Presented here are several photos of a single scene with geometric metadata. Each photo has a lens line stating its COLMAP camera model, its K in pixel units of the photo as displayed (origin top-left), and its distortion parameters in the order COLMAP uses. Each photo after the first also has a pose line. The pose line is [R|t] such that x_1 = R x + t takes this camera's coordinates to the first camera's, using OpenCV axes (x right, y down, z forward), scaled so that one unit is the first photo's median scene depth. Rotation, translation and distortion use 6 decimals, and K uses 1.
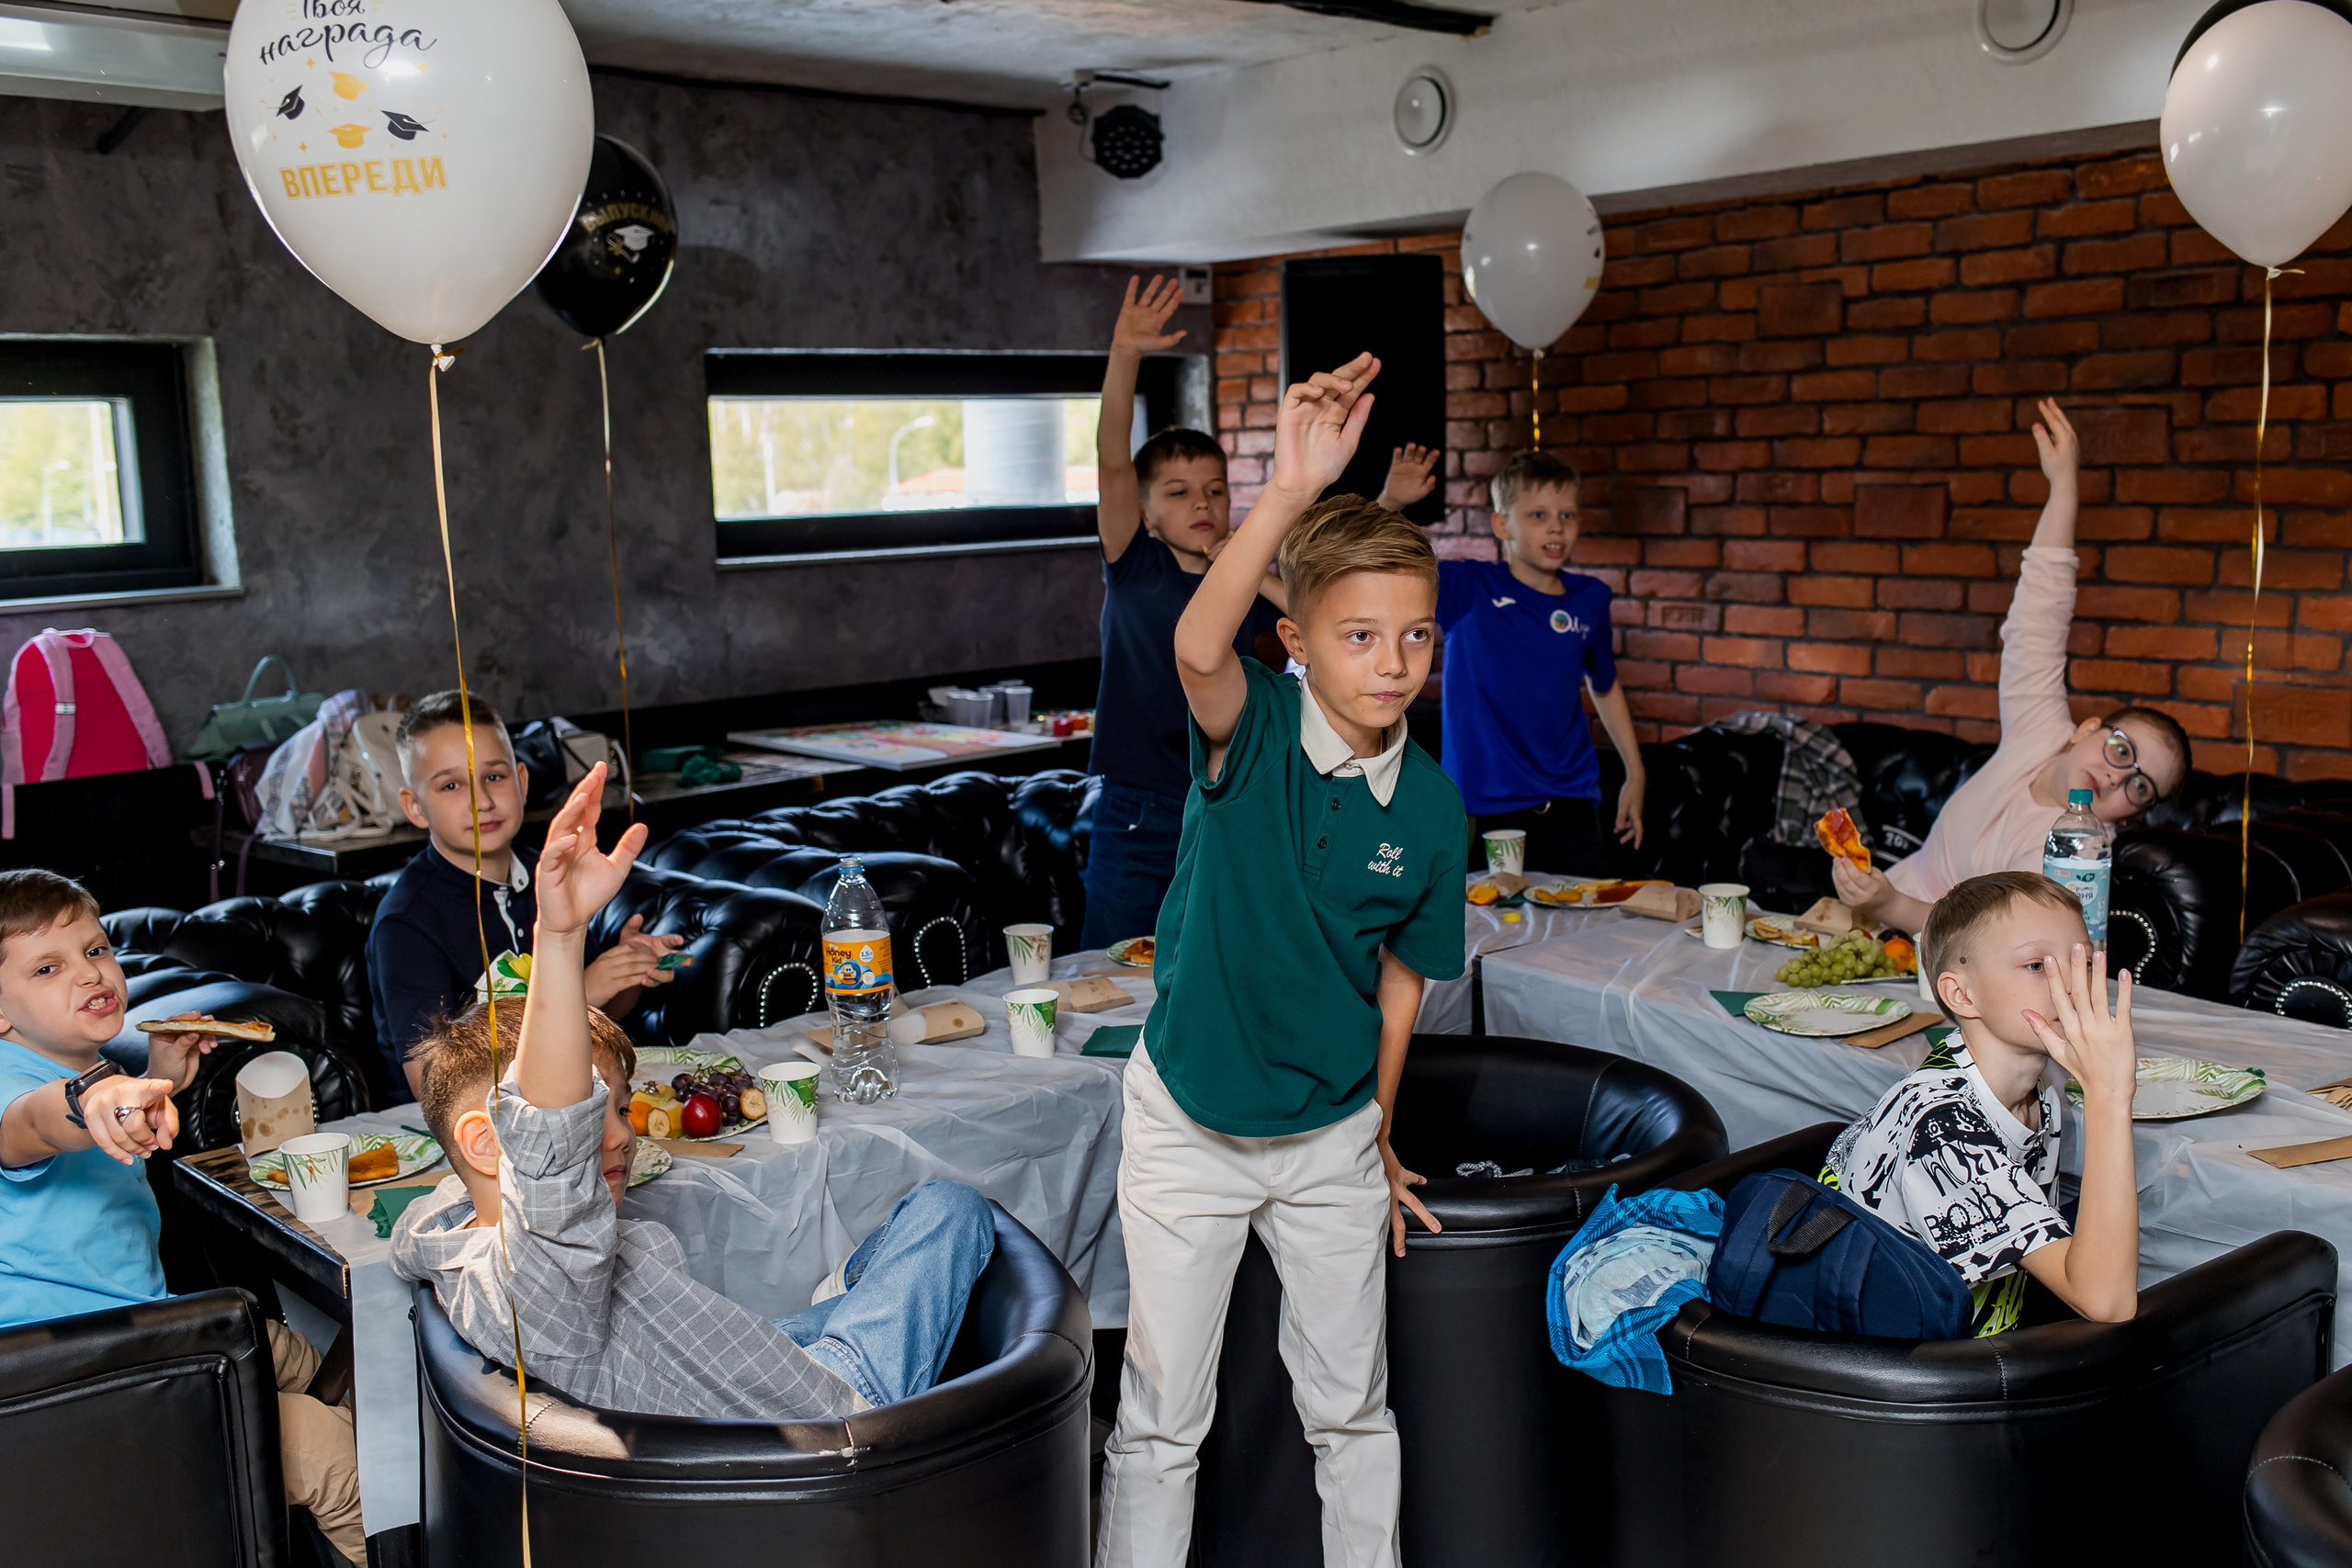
lens RADIAL K [[2370.7, 0, 1175.7], [0, 2370.7, 786.6], [0, 0, 1]] dist [-0.006477, 0.000000]
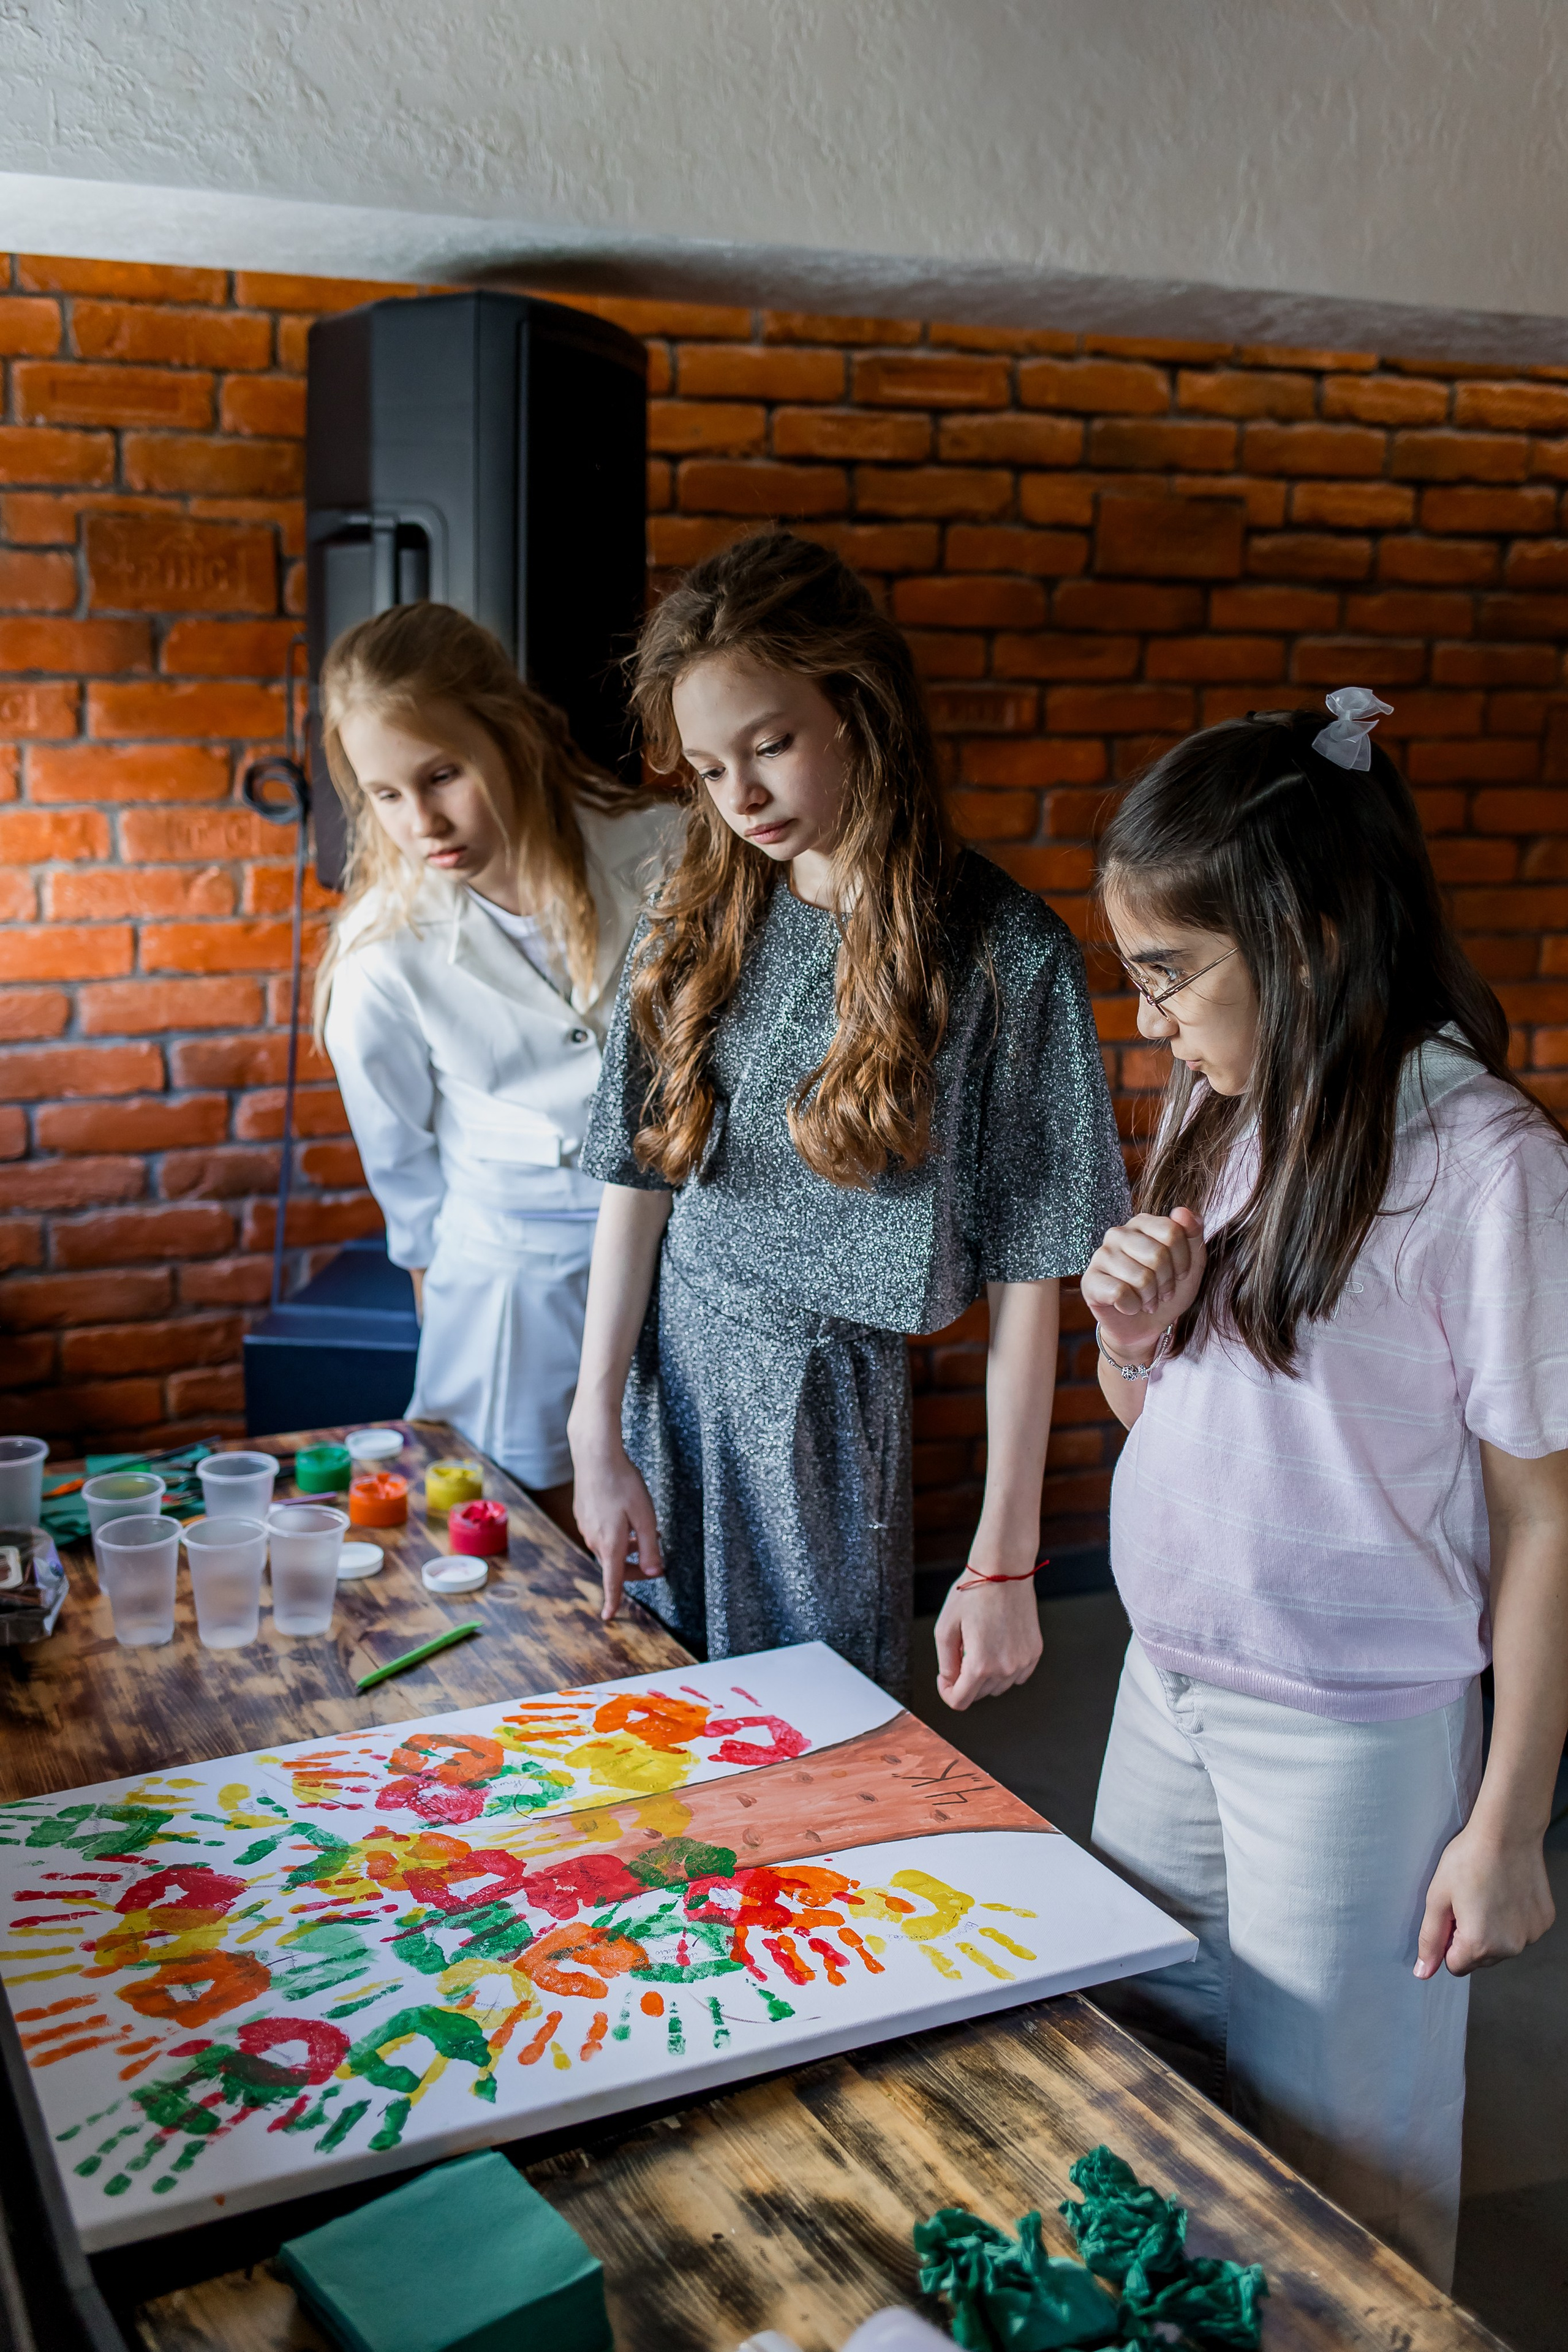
lens RADIAL K [[2370.9, 0, 783.8], [0, 2370.9, 1178.1], [0, 0, 1]] dist [-0.006477, 0.000000]
pose [[0.274753, -0.157479, 0.948531, -0.418467], [0.122267, 0.984210, 0.127987, -0.128357], [-0.953710, 0.080809, 0.289669, 0.957307]]
